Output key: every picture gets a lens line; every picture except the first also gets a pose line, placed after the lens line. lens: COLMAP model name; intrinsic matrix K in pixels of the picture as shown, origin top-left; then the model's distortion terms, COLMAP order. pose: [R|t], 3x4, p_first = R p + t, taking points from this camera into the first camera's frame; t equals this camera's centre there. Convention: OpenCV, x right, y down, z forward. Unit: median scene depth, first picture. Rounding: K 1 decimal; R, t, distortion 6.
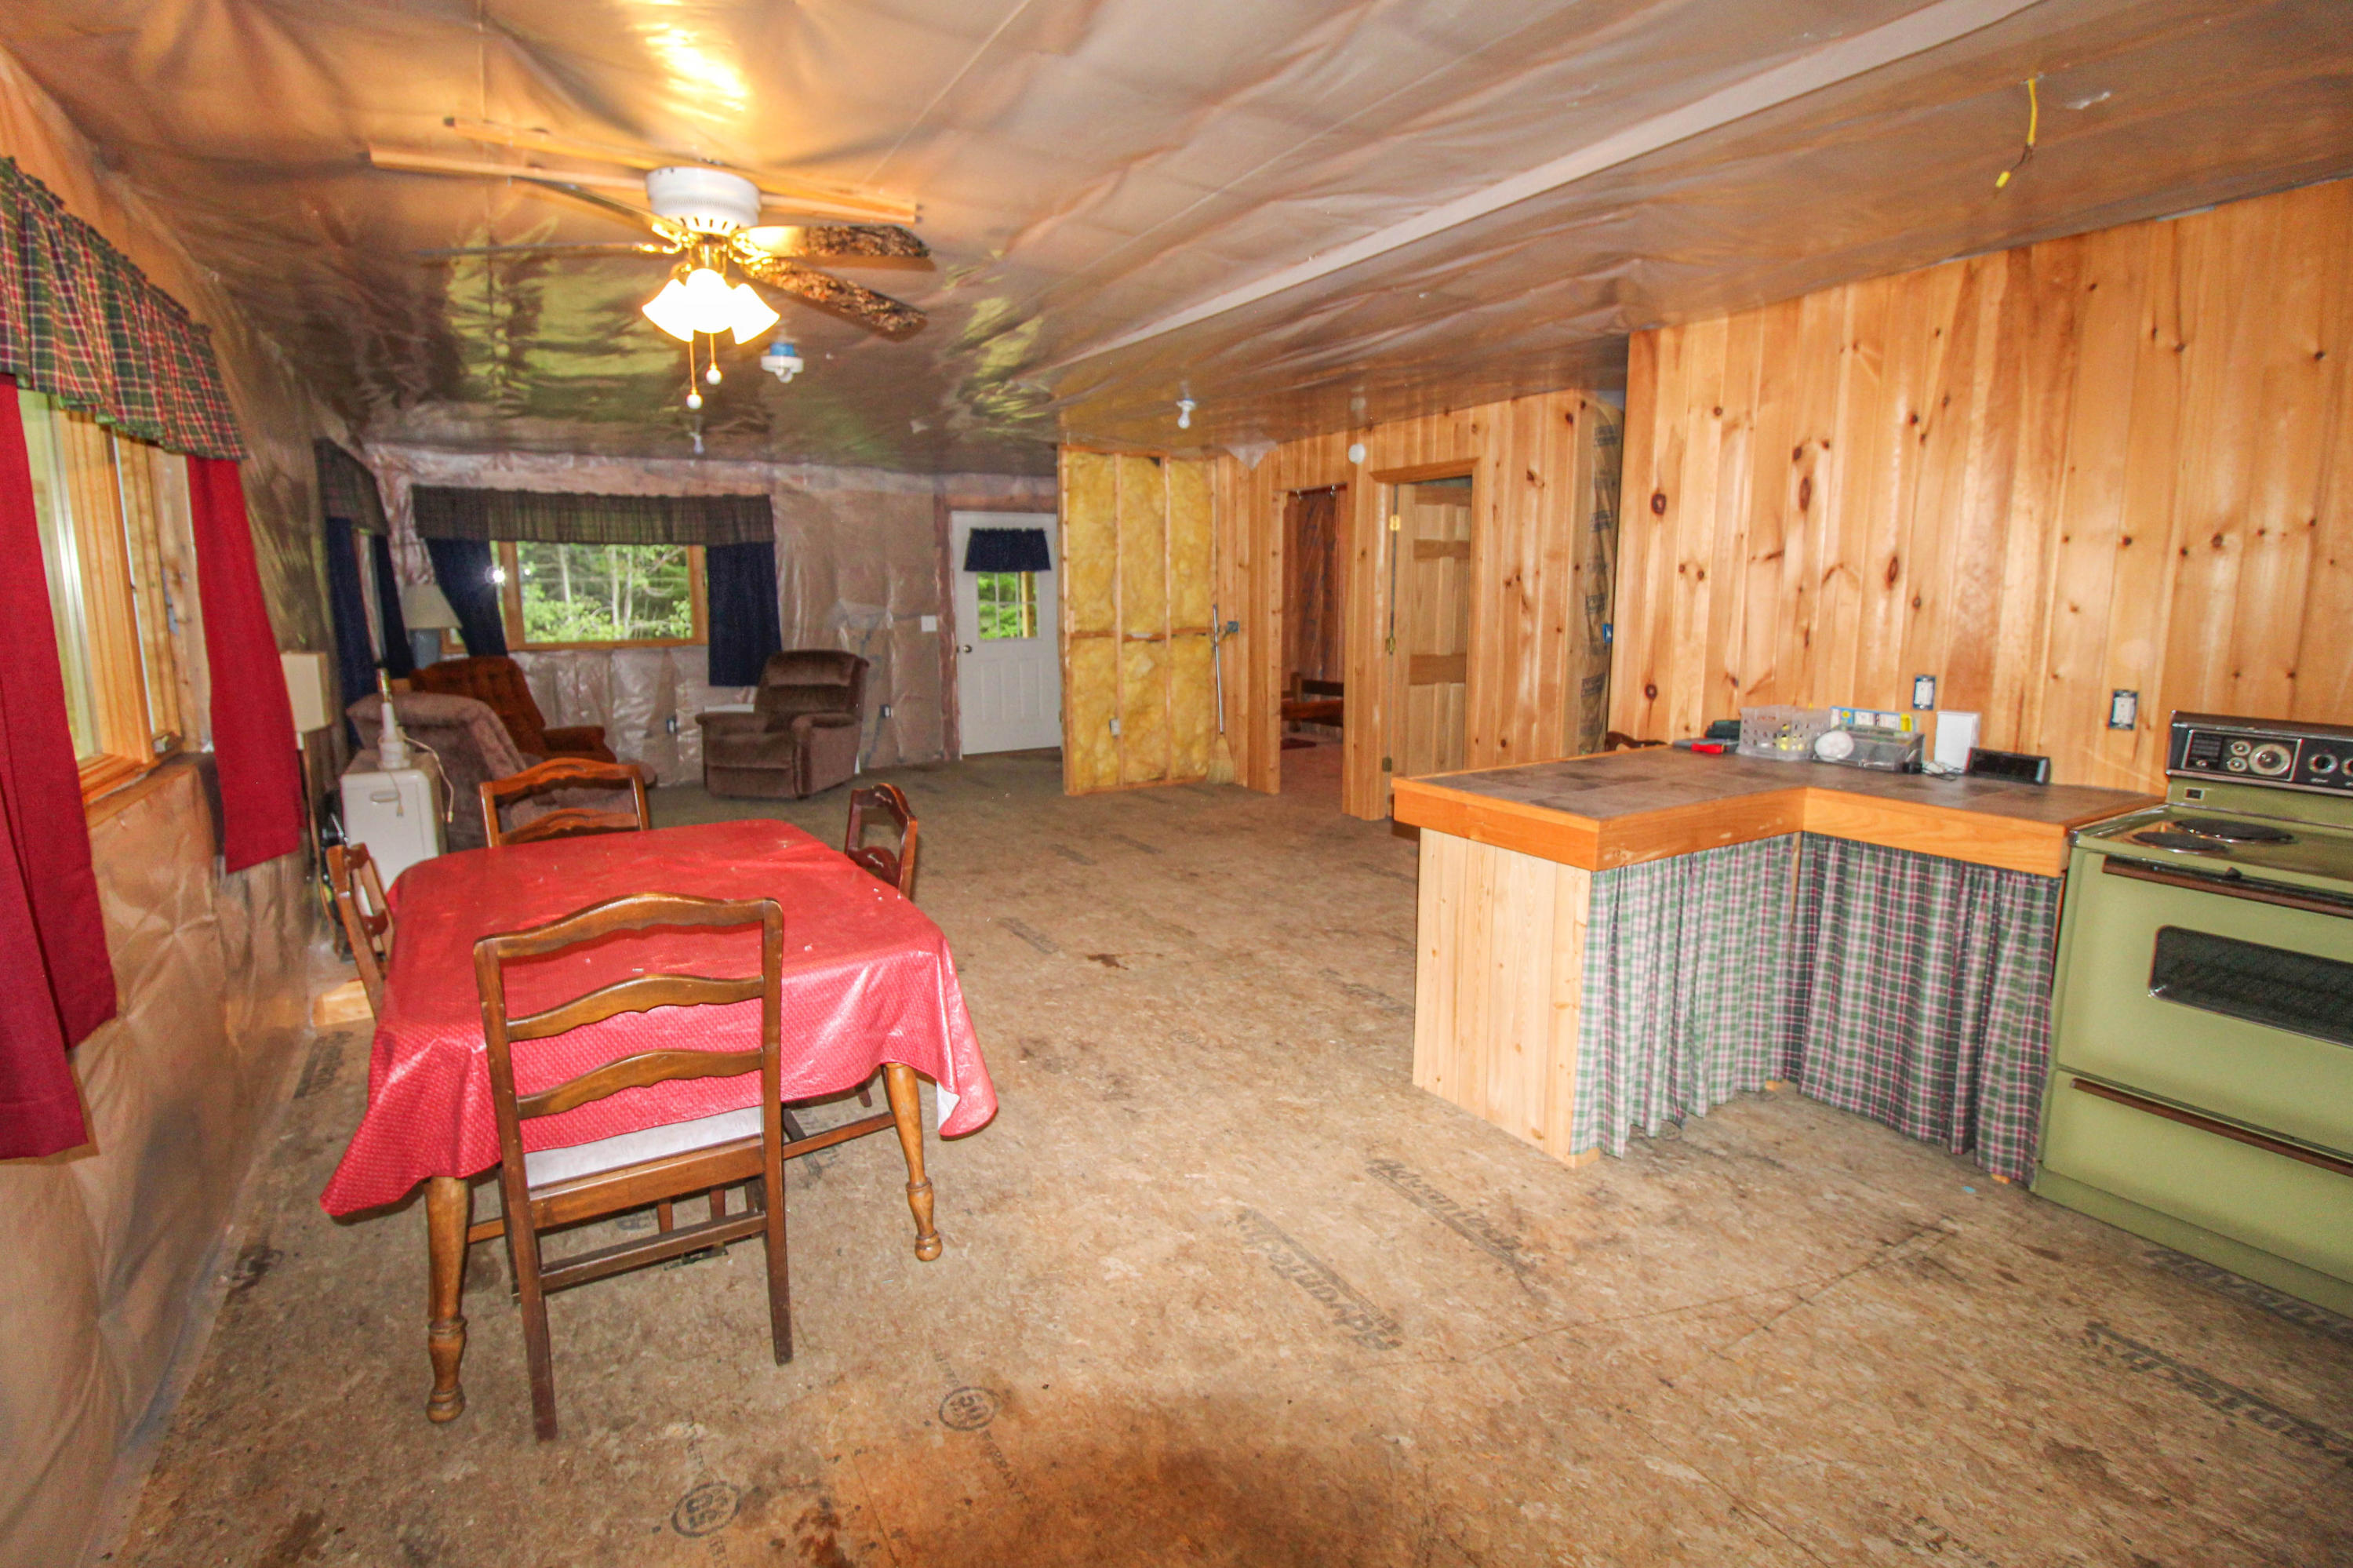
lens RADIAL K [[1132.4, 0, 1162.7], [0, 1132.4, 753.9], [0, 0, 1]] dist [-0.000790, -0.000336]
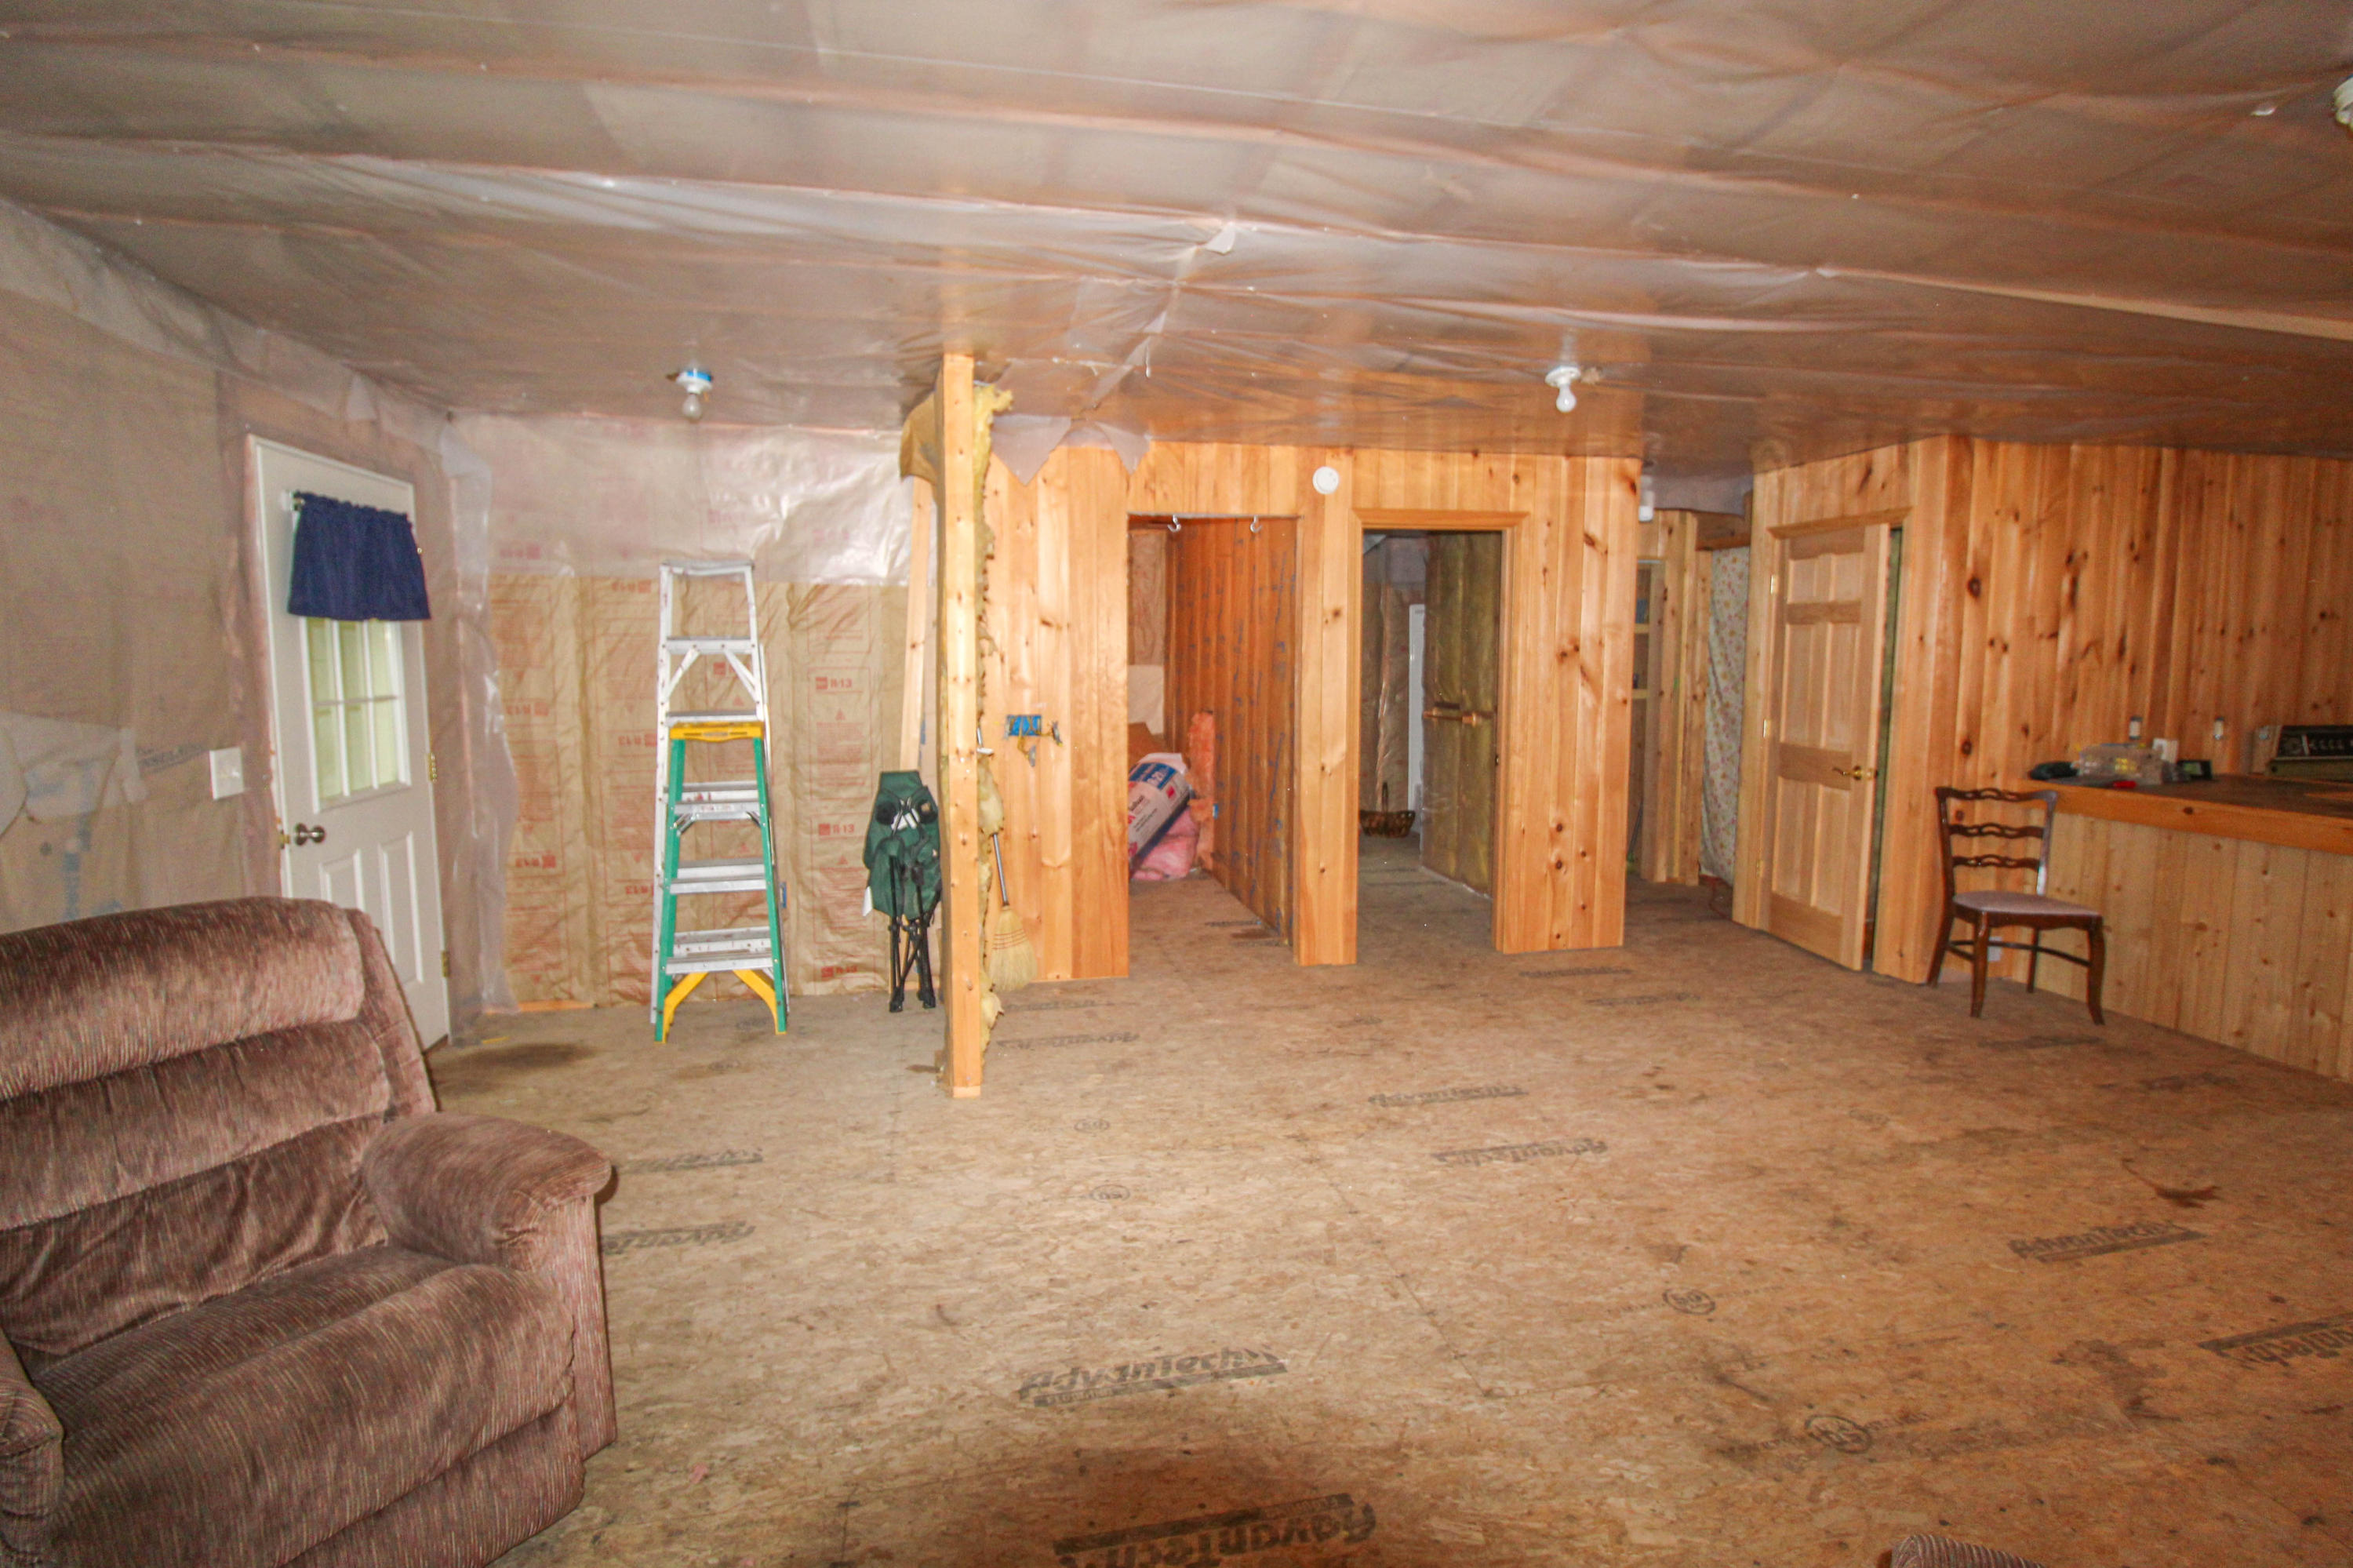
lens RADIAL K [[1132.4, 0, 1162.7], [0, 1132.4, 753.9], [0, 0, 1]] dist [-0.000790, -0.000336]
pose [[0.311520, -0.080524, 0.946822, -0.681767], [0.138268, 0.989639, 0.038673, -0.153581], [-0.940126, 0.118868, 0.319426, 1.040459]]
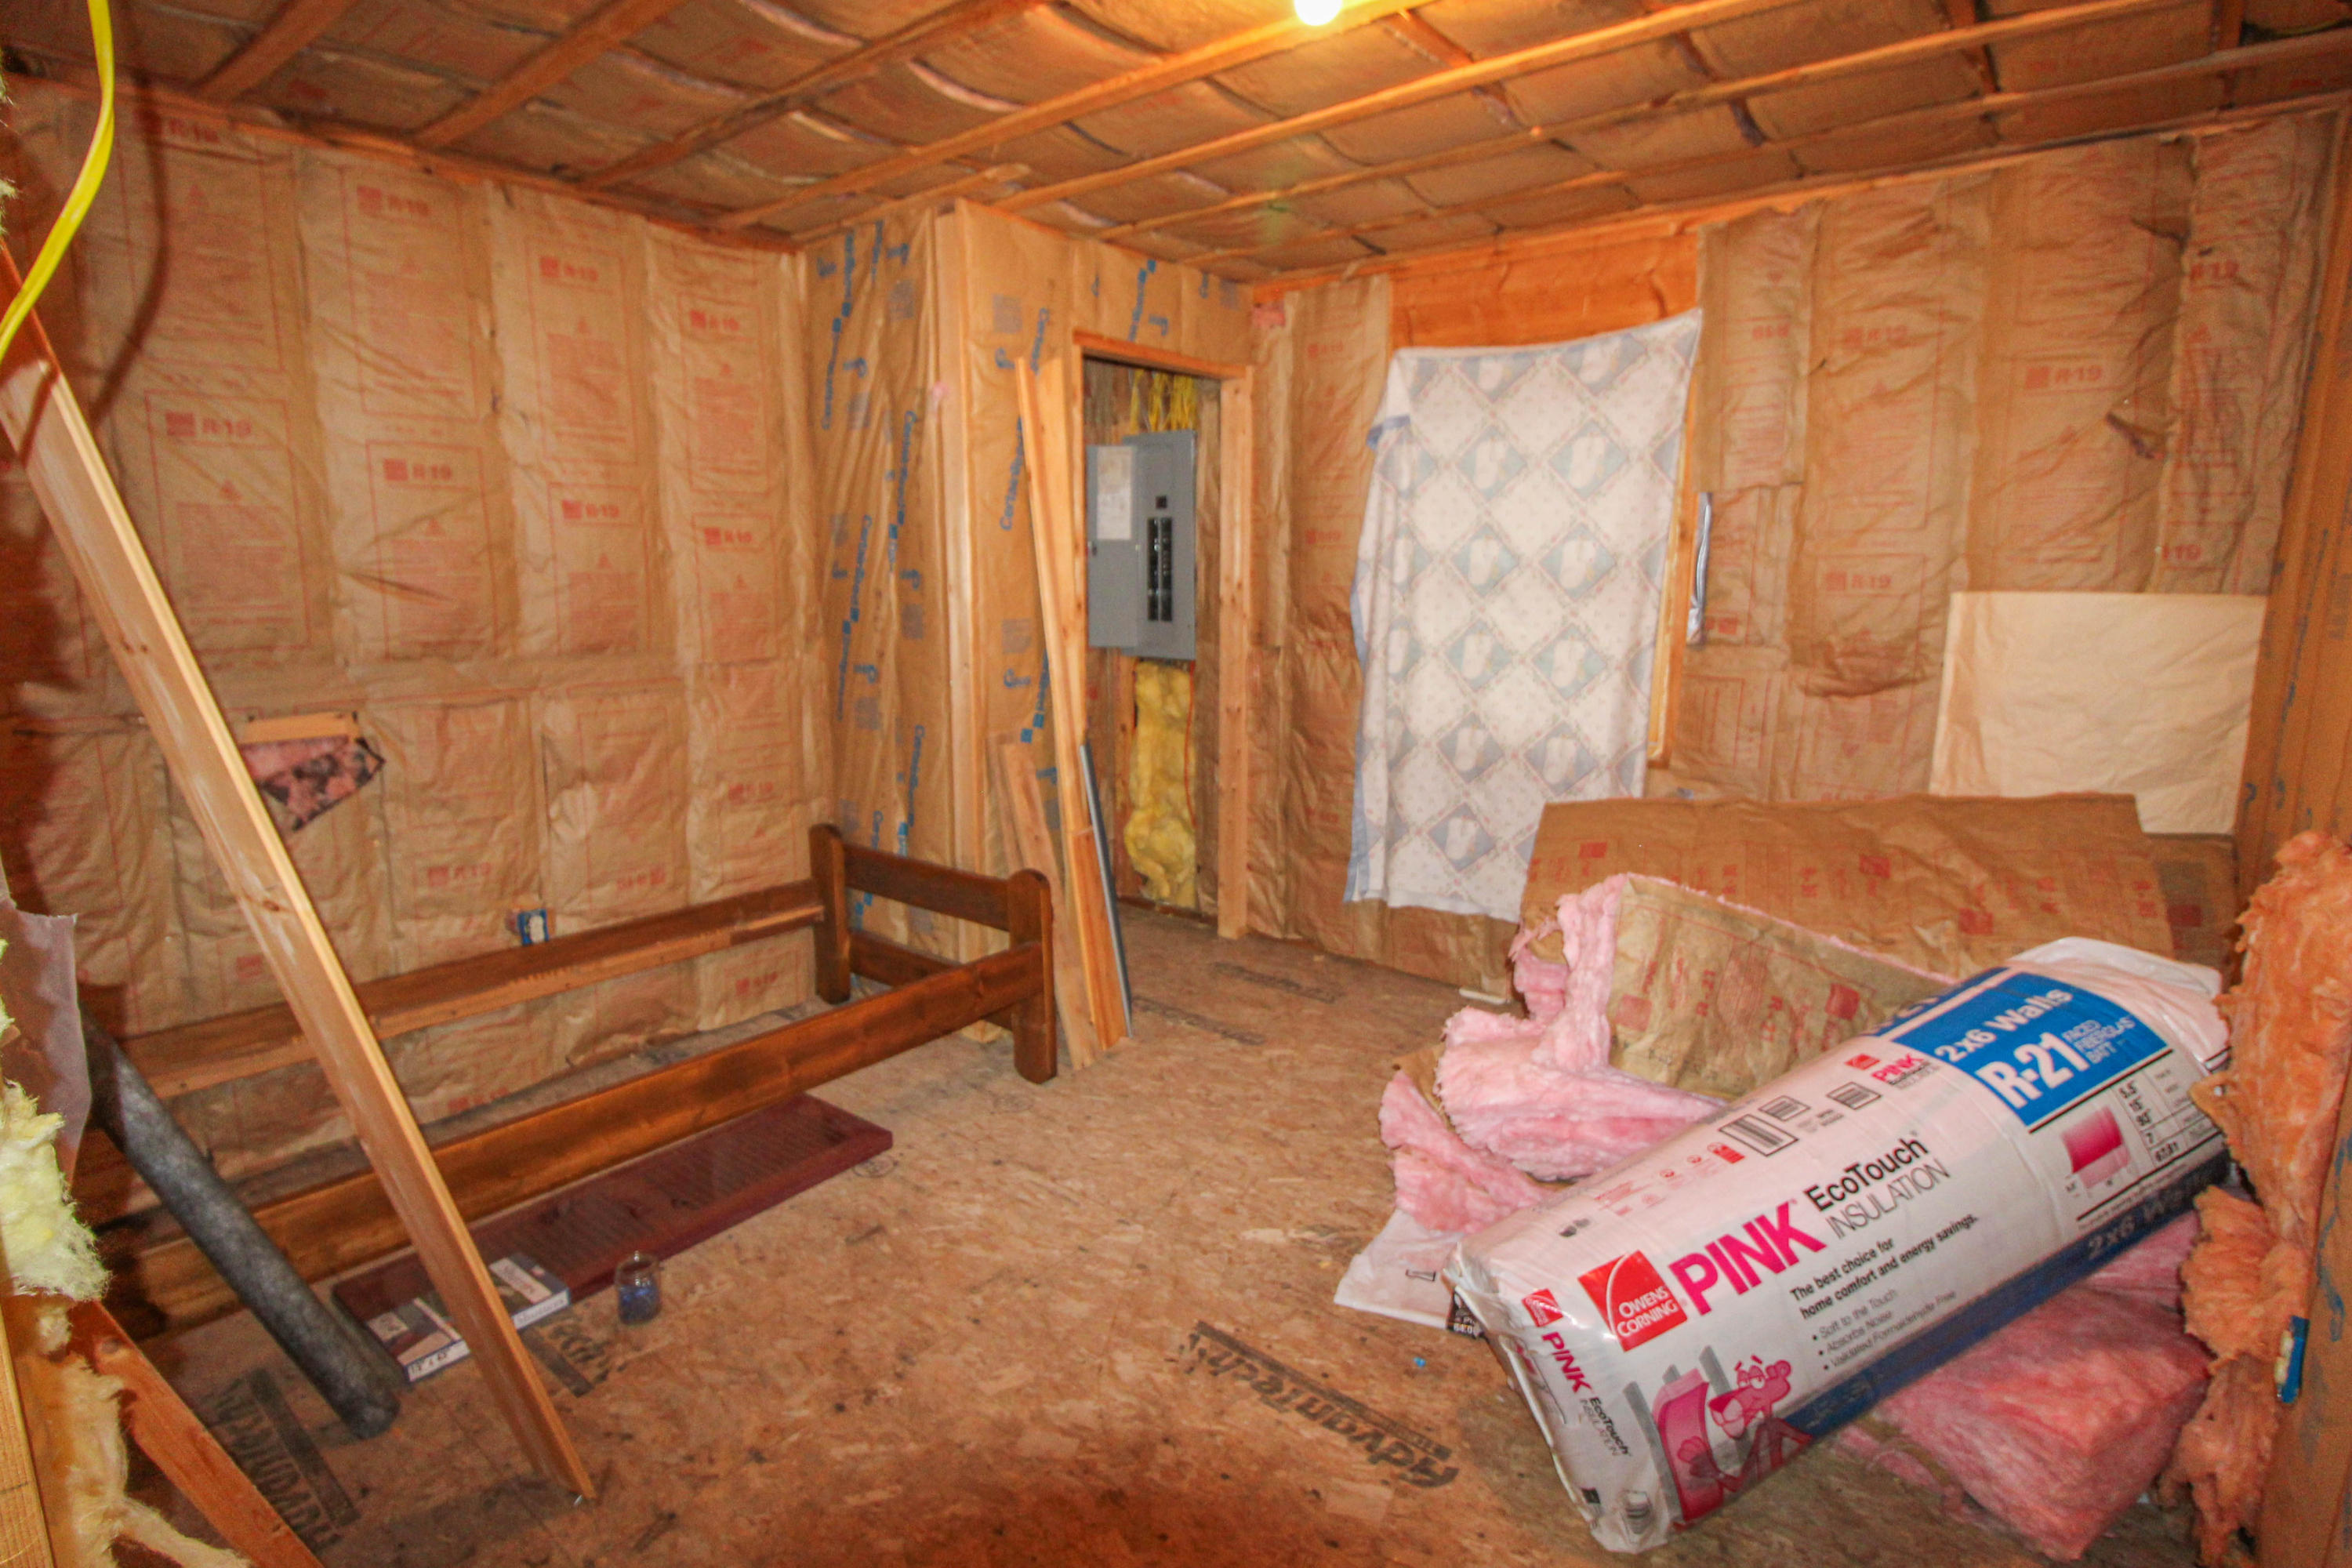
lens RADIAL K [[1131.9, 0, 1162.2], [0, 1131.9, 753.9], [0, 0, 1]] dist [-0.000790, -0.000336]
pose [[0.930231, -0.052997, 0.363128, 0.172415], [0.047438, 0.998581, 0.024216, -0.185812], [-0.363896, -0.005300, 0.931424, 1.247747]]
